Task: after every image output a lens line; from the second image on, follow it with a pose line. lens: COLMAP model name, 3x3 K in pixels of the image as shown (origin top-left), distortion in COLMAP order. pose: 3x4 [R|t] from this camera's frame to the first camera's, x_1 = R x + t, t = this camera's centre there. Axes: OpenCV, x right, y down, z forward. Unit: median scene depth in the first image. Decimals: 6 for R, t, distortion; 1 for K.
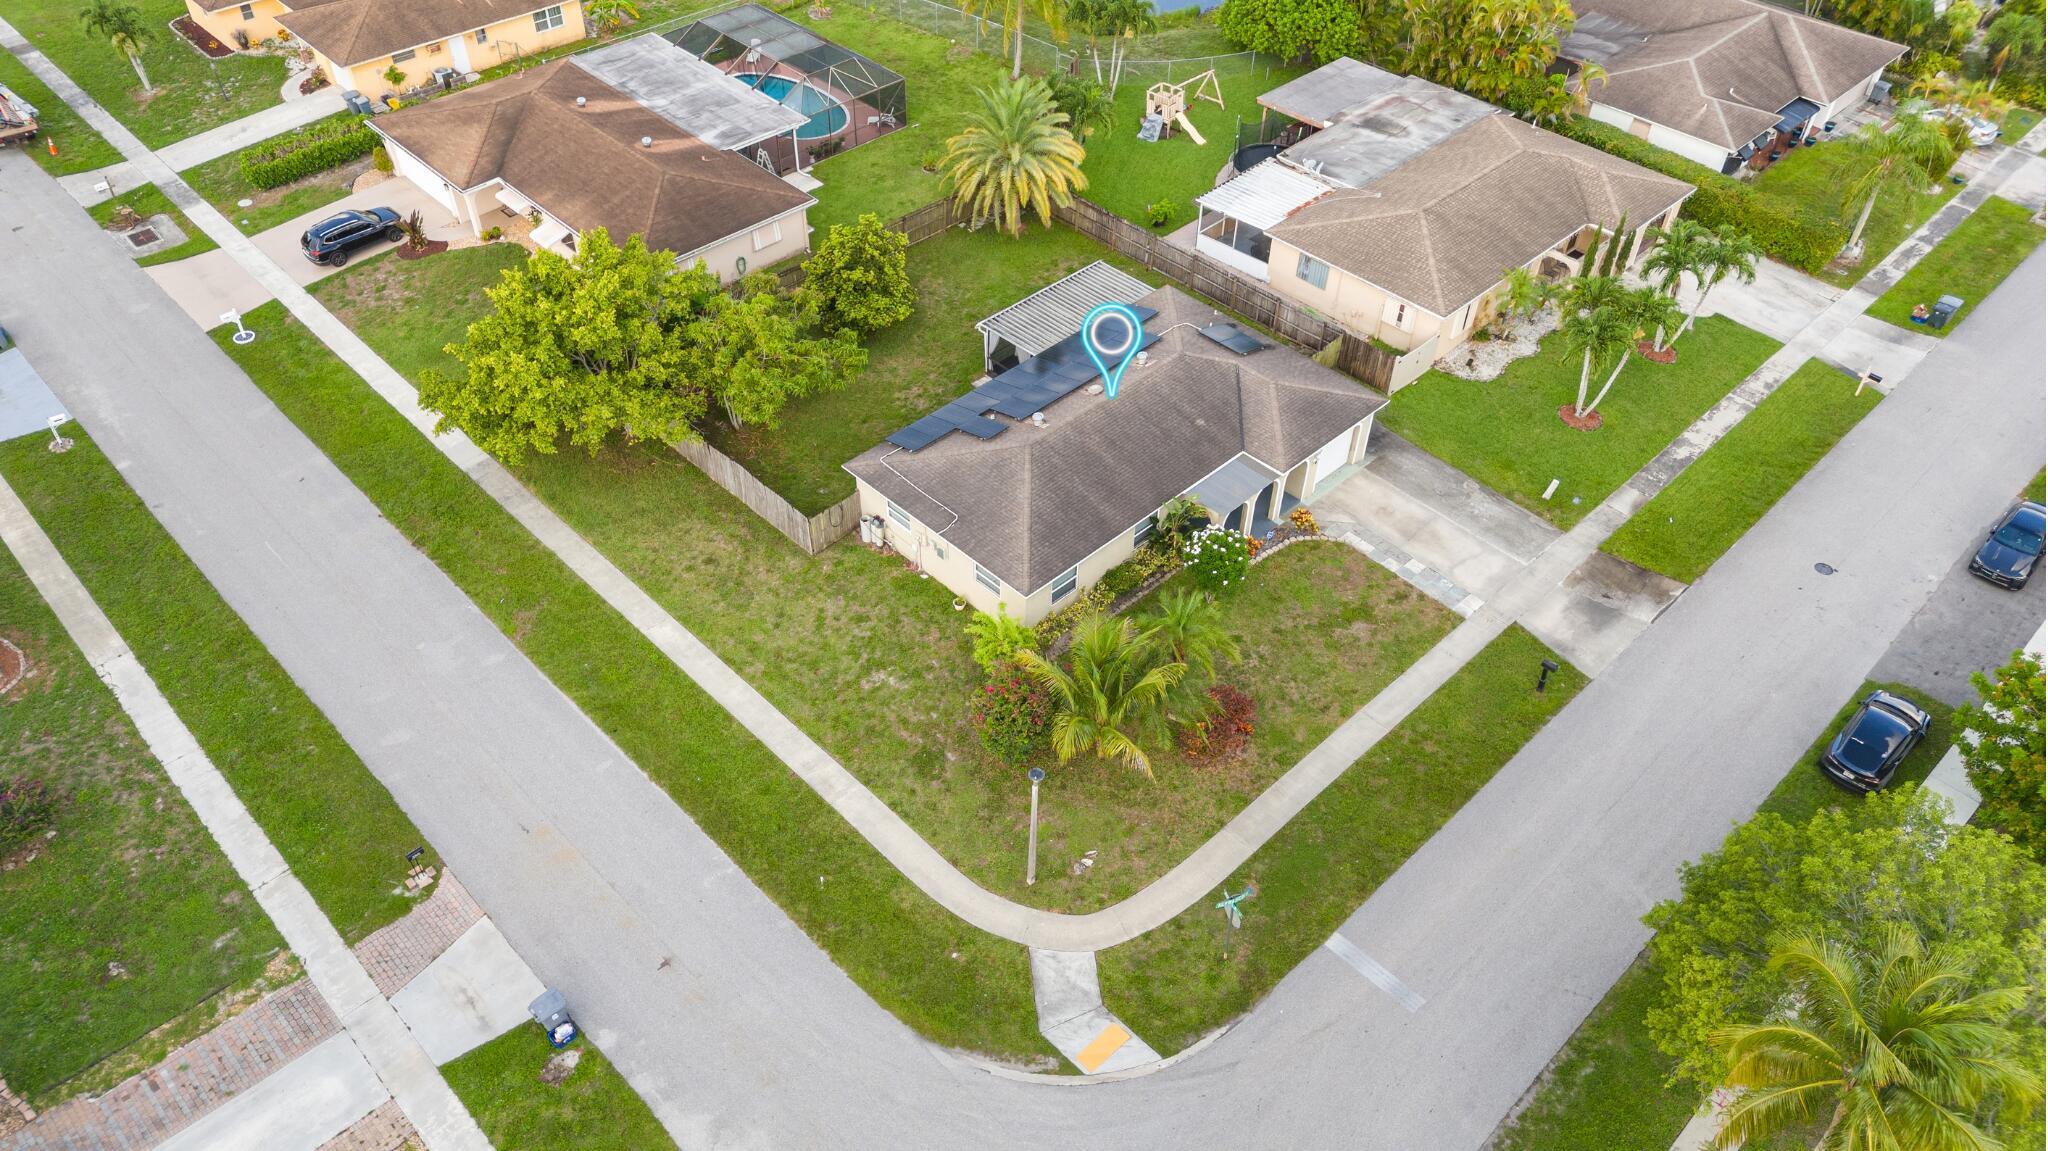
lens RADIAL K [[1498.7, 0, 1020.4], [0, 1498.7, 567.4], [0, 0, 1]] dist [0.004550, 0.002829]
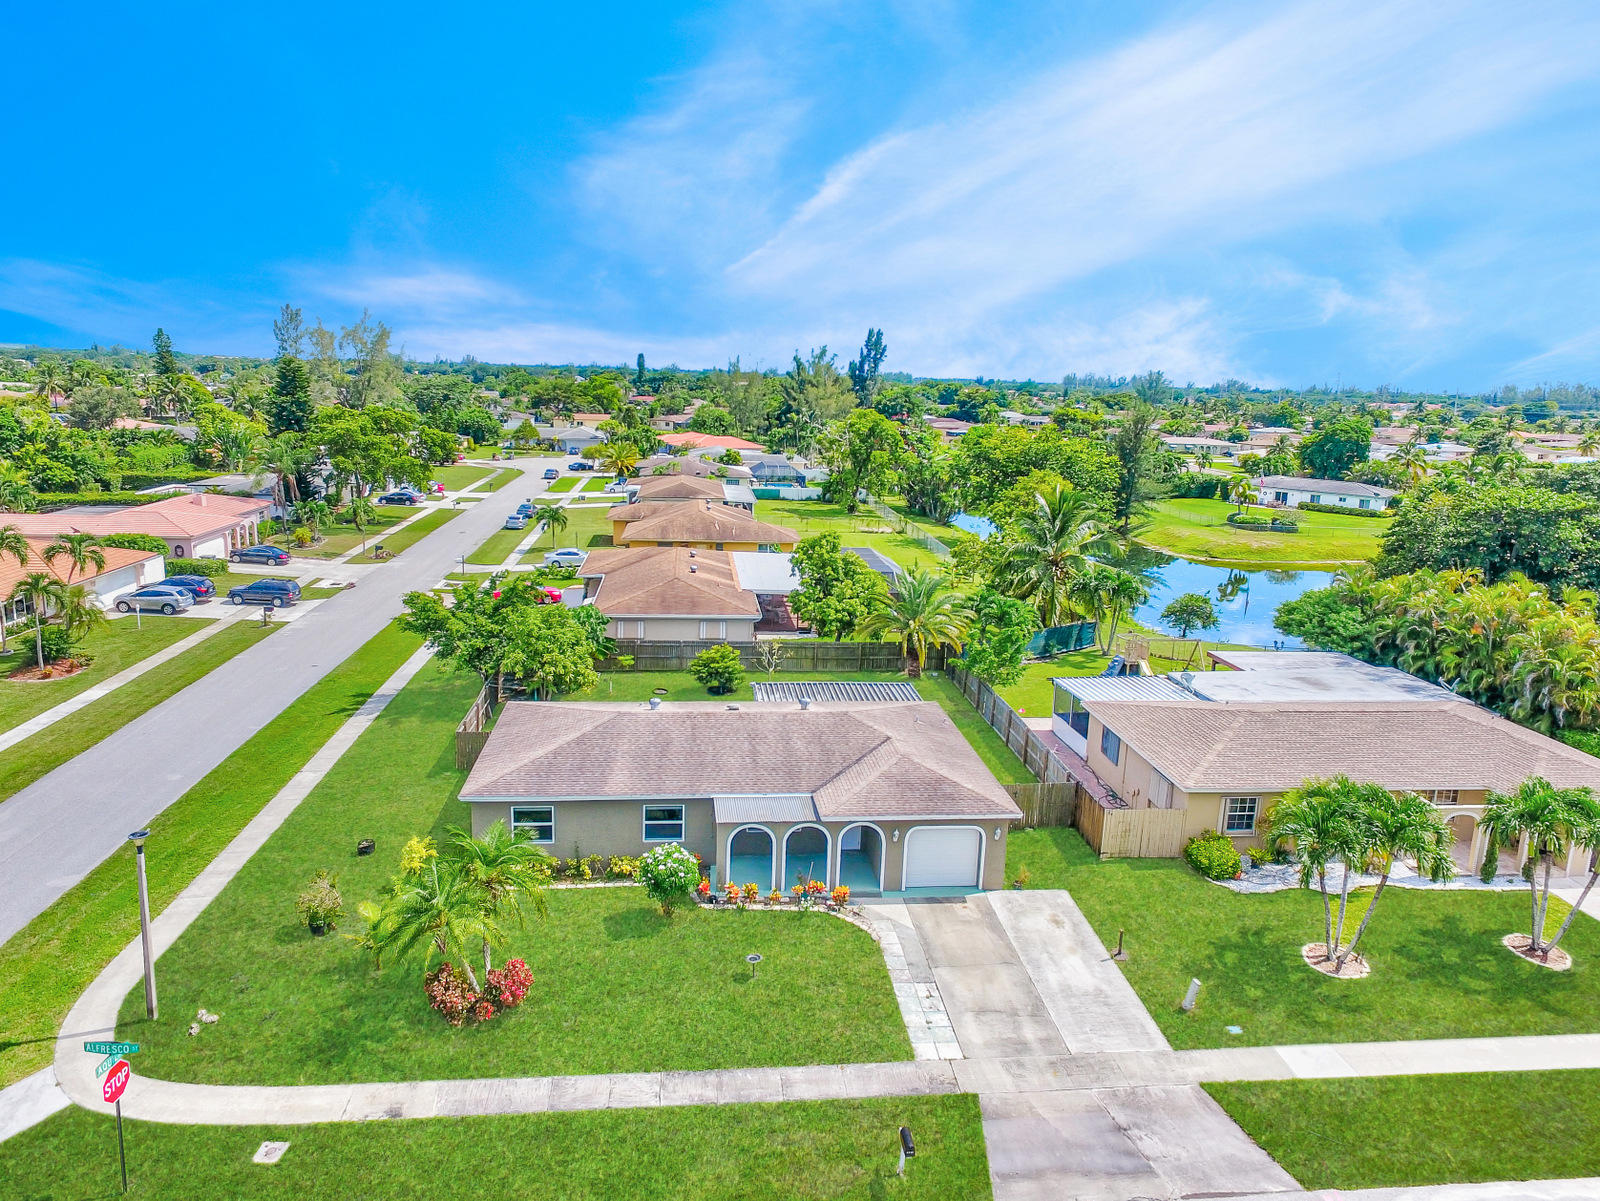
lens RADIAL K [[1025.9, 0, 799.2], [0, 1025.9, 549.5], [0, 0, 1]] dist [-0.003355, 0.003322]
pose [[0.791531, 0.114092, -0.600385, 0.418213], [-0.425865, 0.807582, -0.407983, 0.049043], [0.438312, 0.578615, 0.687814, 0.402466]]
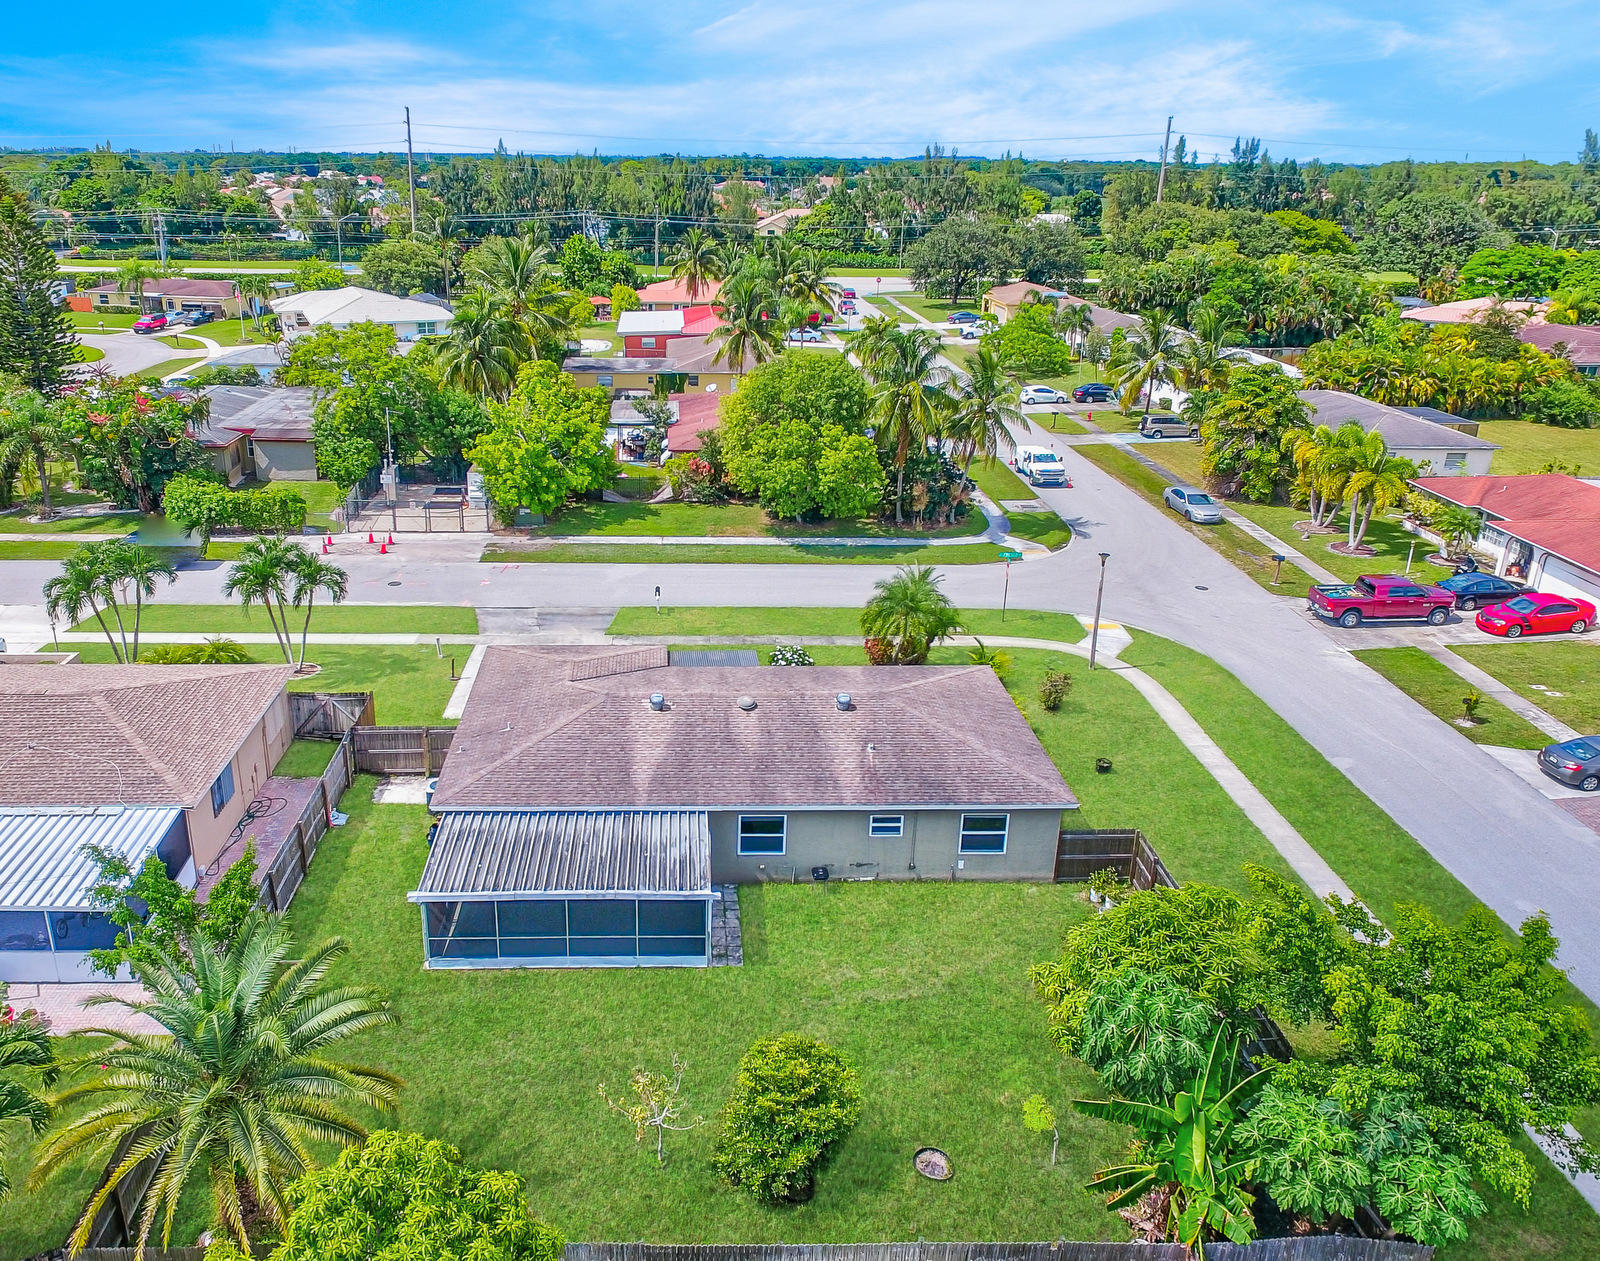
lens RADIAL K [[1198.0, 0, 696.3], [0, 1198.0, 587.0], [0, 0, 1]] dist [-0.005740, 0.001544]
pose [[-0.736739, -0.248014, 0.629051, -0.273579], [0.437569, 0.534383, 0.723166, -0.542008], [-0.515509, 0.808037, -0.285177, 0.970609]]
